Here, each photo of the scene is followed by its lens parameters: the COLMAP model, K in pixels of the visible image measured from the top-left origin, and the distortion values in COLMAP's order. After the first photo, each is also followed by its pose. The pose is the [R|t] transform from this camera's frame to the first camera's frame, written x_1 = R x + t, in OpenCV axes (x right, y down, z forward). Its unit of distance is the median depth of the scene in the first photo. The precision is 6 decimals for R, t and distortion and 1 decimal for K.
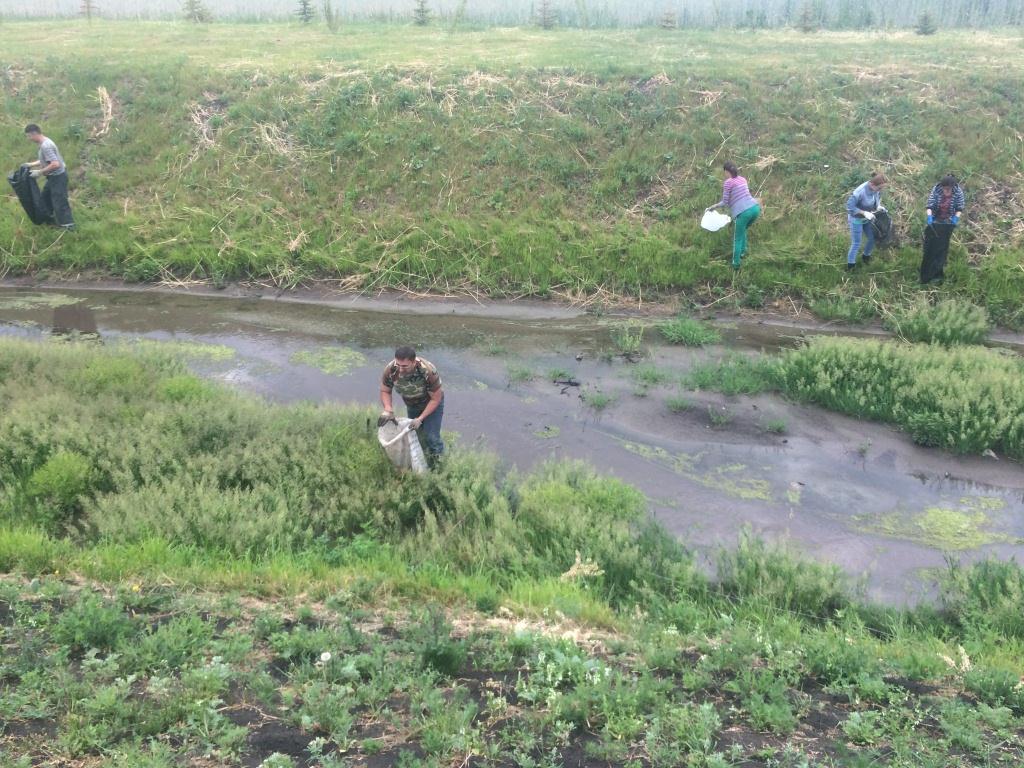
lens RADIAL K [[875.8, 0, 512.0], [0, 875.8, 384.0], [0, 0, 1]] dist [0.107228, -0.141179]
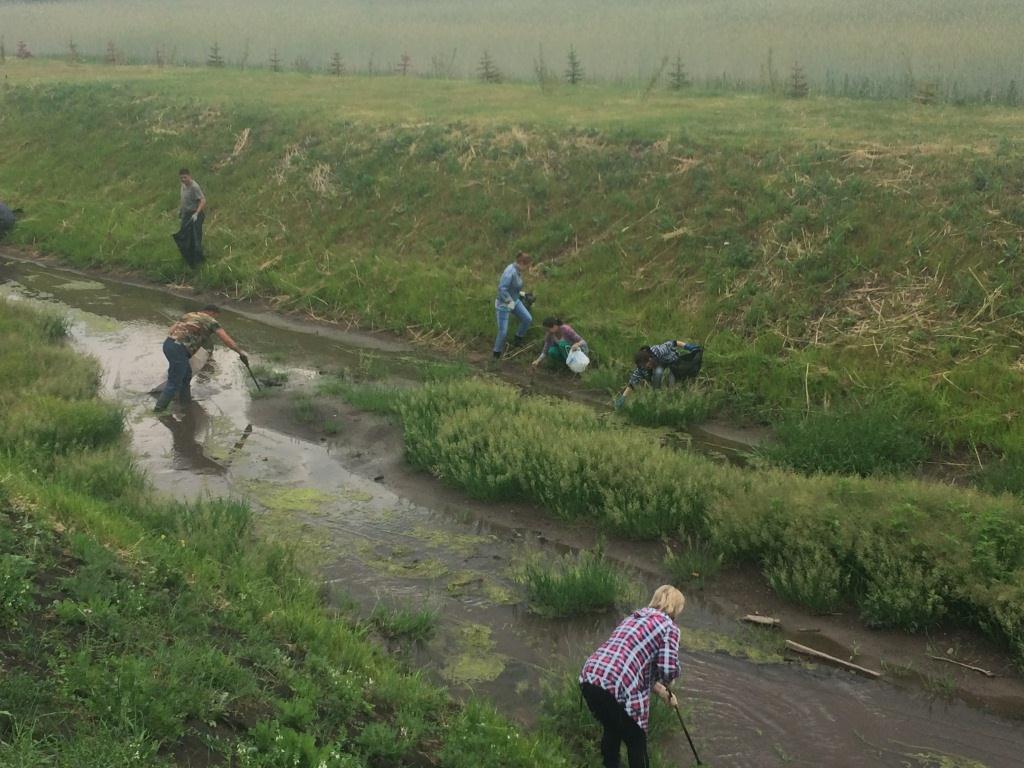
lens RADIAL K [[1436.5, 0, 512.0], [0, 1436.5, 384.0], [0, 0, 1]] dist [0.066805, -0.024269]
pose [[0.798317, 0.148498, -0.583642, 1.041418], [-0.257661, 0.960165, -0.108135, 0.093128], [0.544335, 0.236708, 0.804779, -0.212094]]
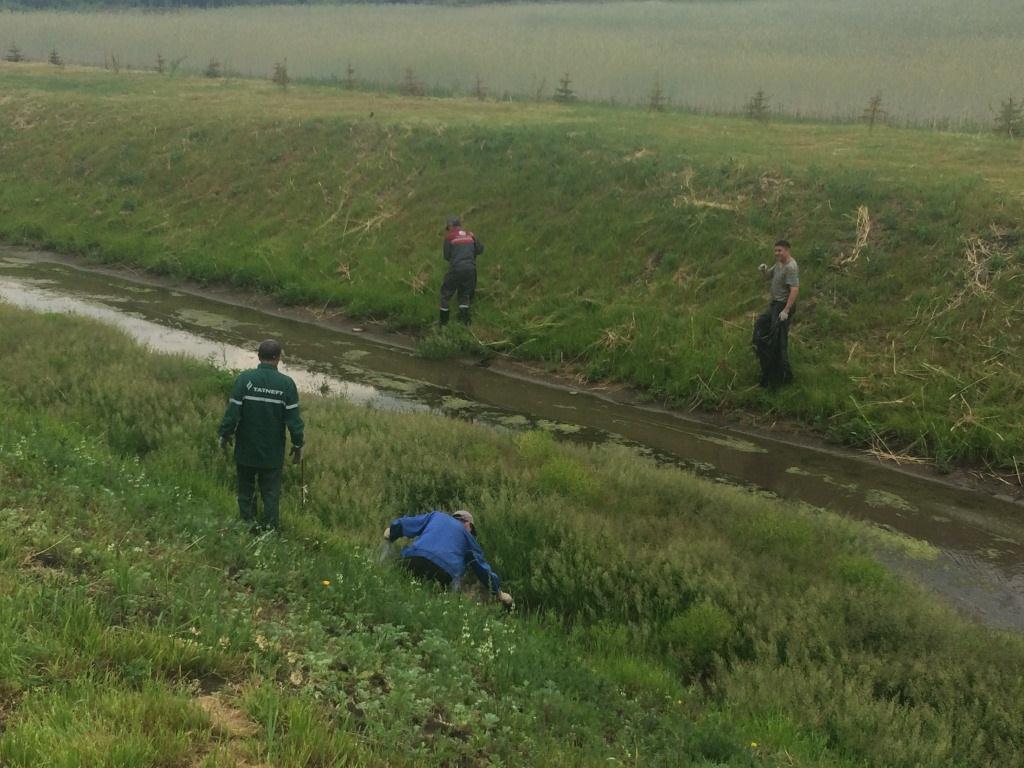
lens RADIAL K [[1436.5, 0, 512.0], [0, 1436.5, 384.0], [0, 0, 1]] dist [0.066805, -0.024269]
pose [[0.793598, 0.164855, -0.585683, 0.074811], [-0.286897, 0.950254, -0.121271, 0.067782], [0.536555, 0.264271, 0.801417, -0.165042]]
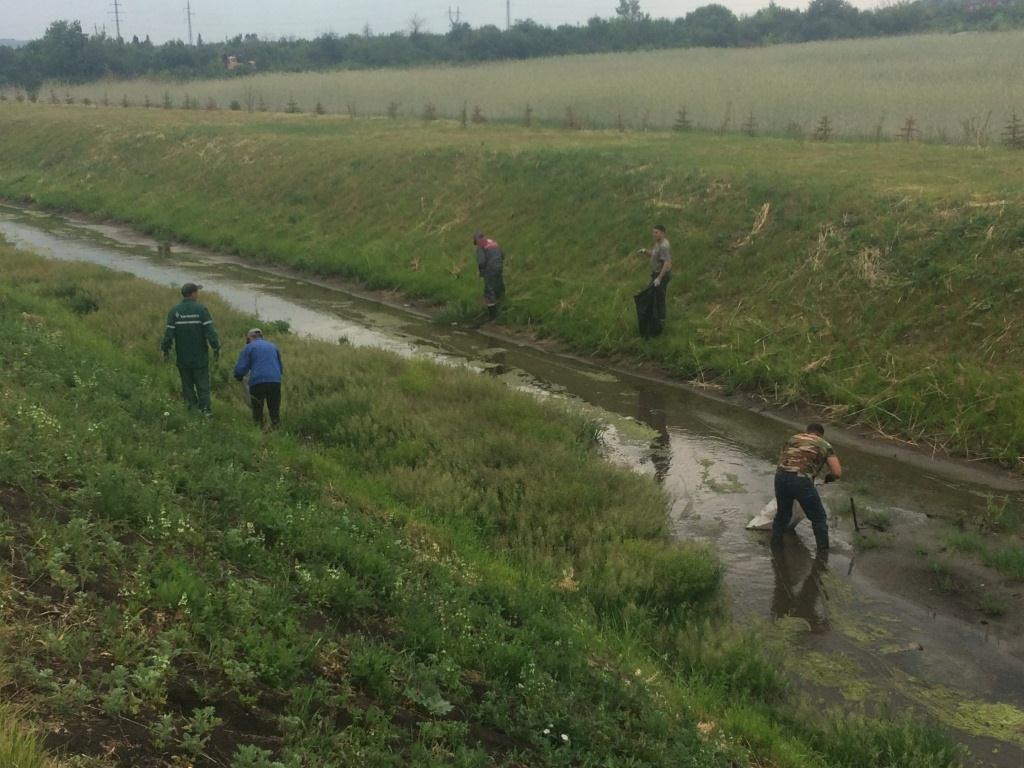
lens RADIAL K [[1436.5, 0, 512.0], [0, 1436.5, 384.0], [0, 0, 1]] dist [0.066805, -0.024269]
pose [[0.620552, 0.160238, -0.767619, 0.719594], [-0.331199, 0.940860, -0.071343, 0.070635], [0.710790, 0.298507, 0.636924, -0.173701]]
